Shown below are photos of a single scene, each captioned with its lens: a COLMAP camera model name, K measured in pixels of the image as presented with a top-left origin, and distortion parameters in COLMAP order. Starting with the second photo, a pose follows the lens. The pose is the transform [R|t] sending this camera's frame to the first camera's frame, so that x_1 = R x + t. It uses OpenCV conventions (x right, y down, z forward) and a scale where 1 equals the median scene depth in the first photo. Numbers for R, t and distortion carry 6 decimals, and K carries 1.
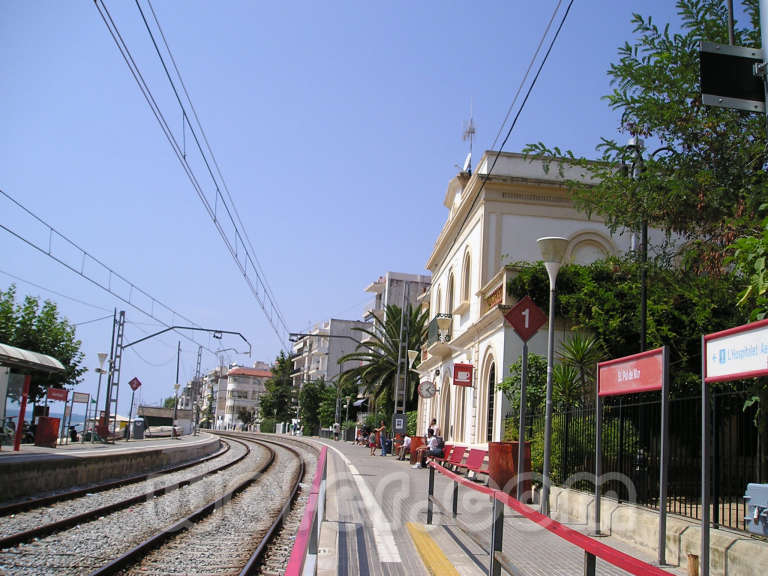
lens RADIAL K [[796.0, 0, 404.1], [0, 796.0, 286.9], [0, 0, 1]] dist [-0.140276, 0.109156]
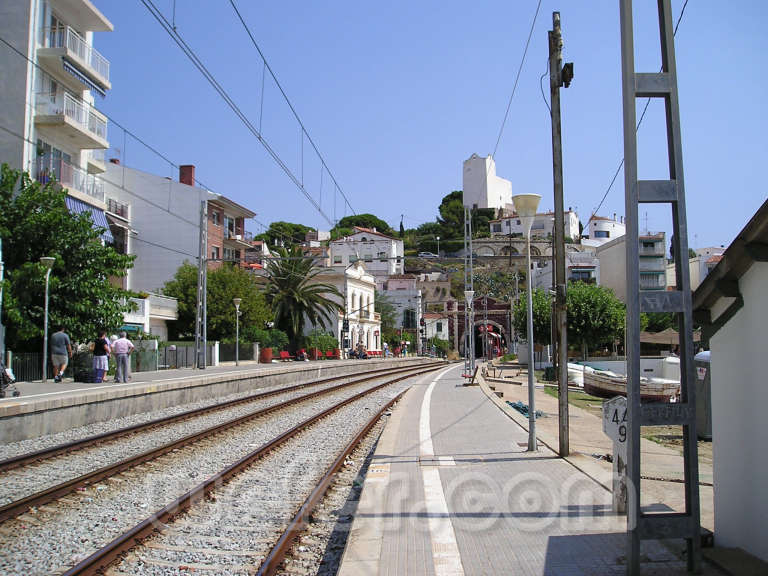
lens RADIAL K [[796.0, 0, 404.1], [0, 796.0, 286.9], [0, 0, 1]] dist [-0.140276, 0.109156]
pose [[-0.960745, -0.030723, 0.275727, -0.191898], [-0.098464, 0.966910, -0.235349, 0.134407], [-0.259372, -0.253259, -0.931979, 0.784190]]
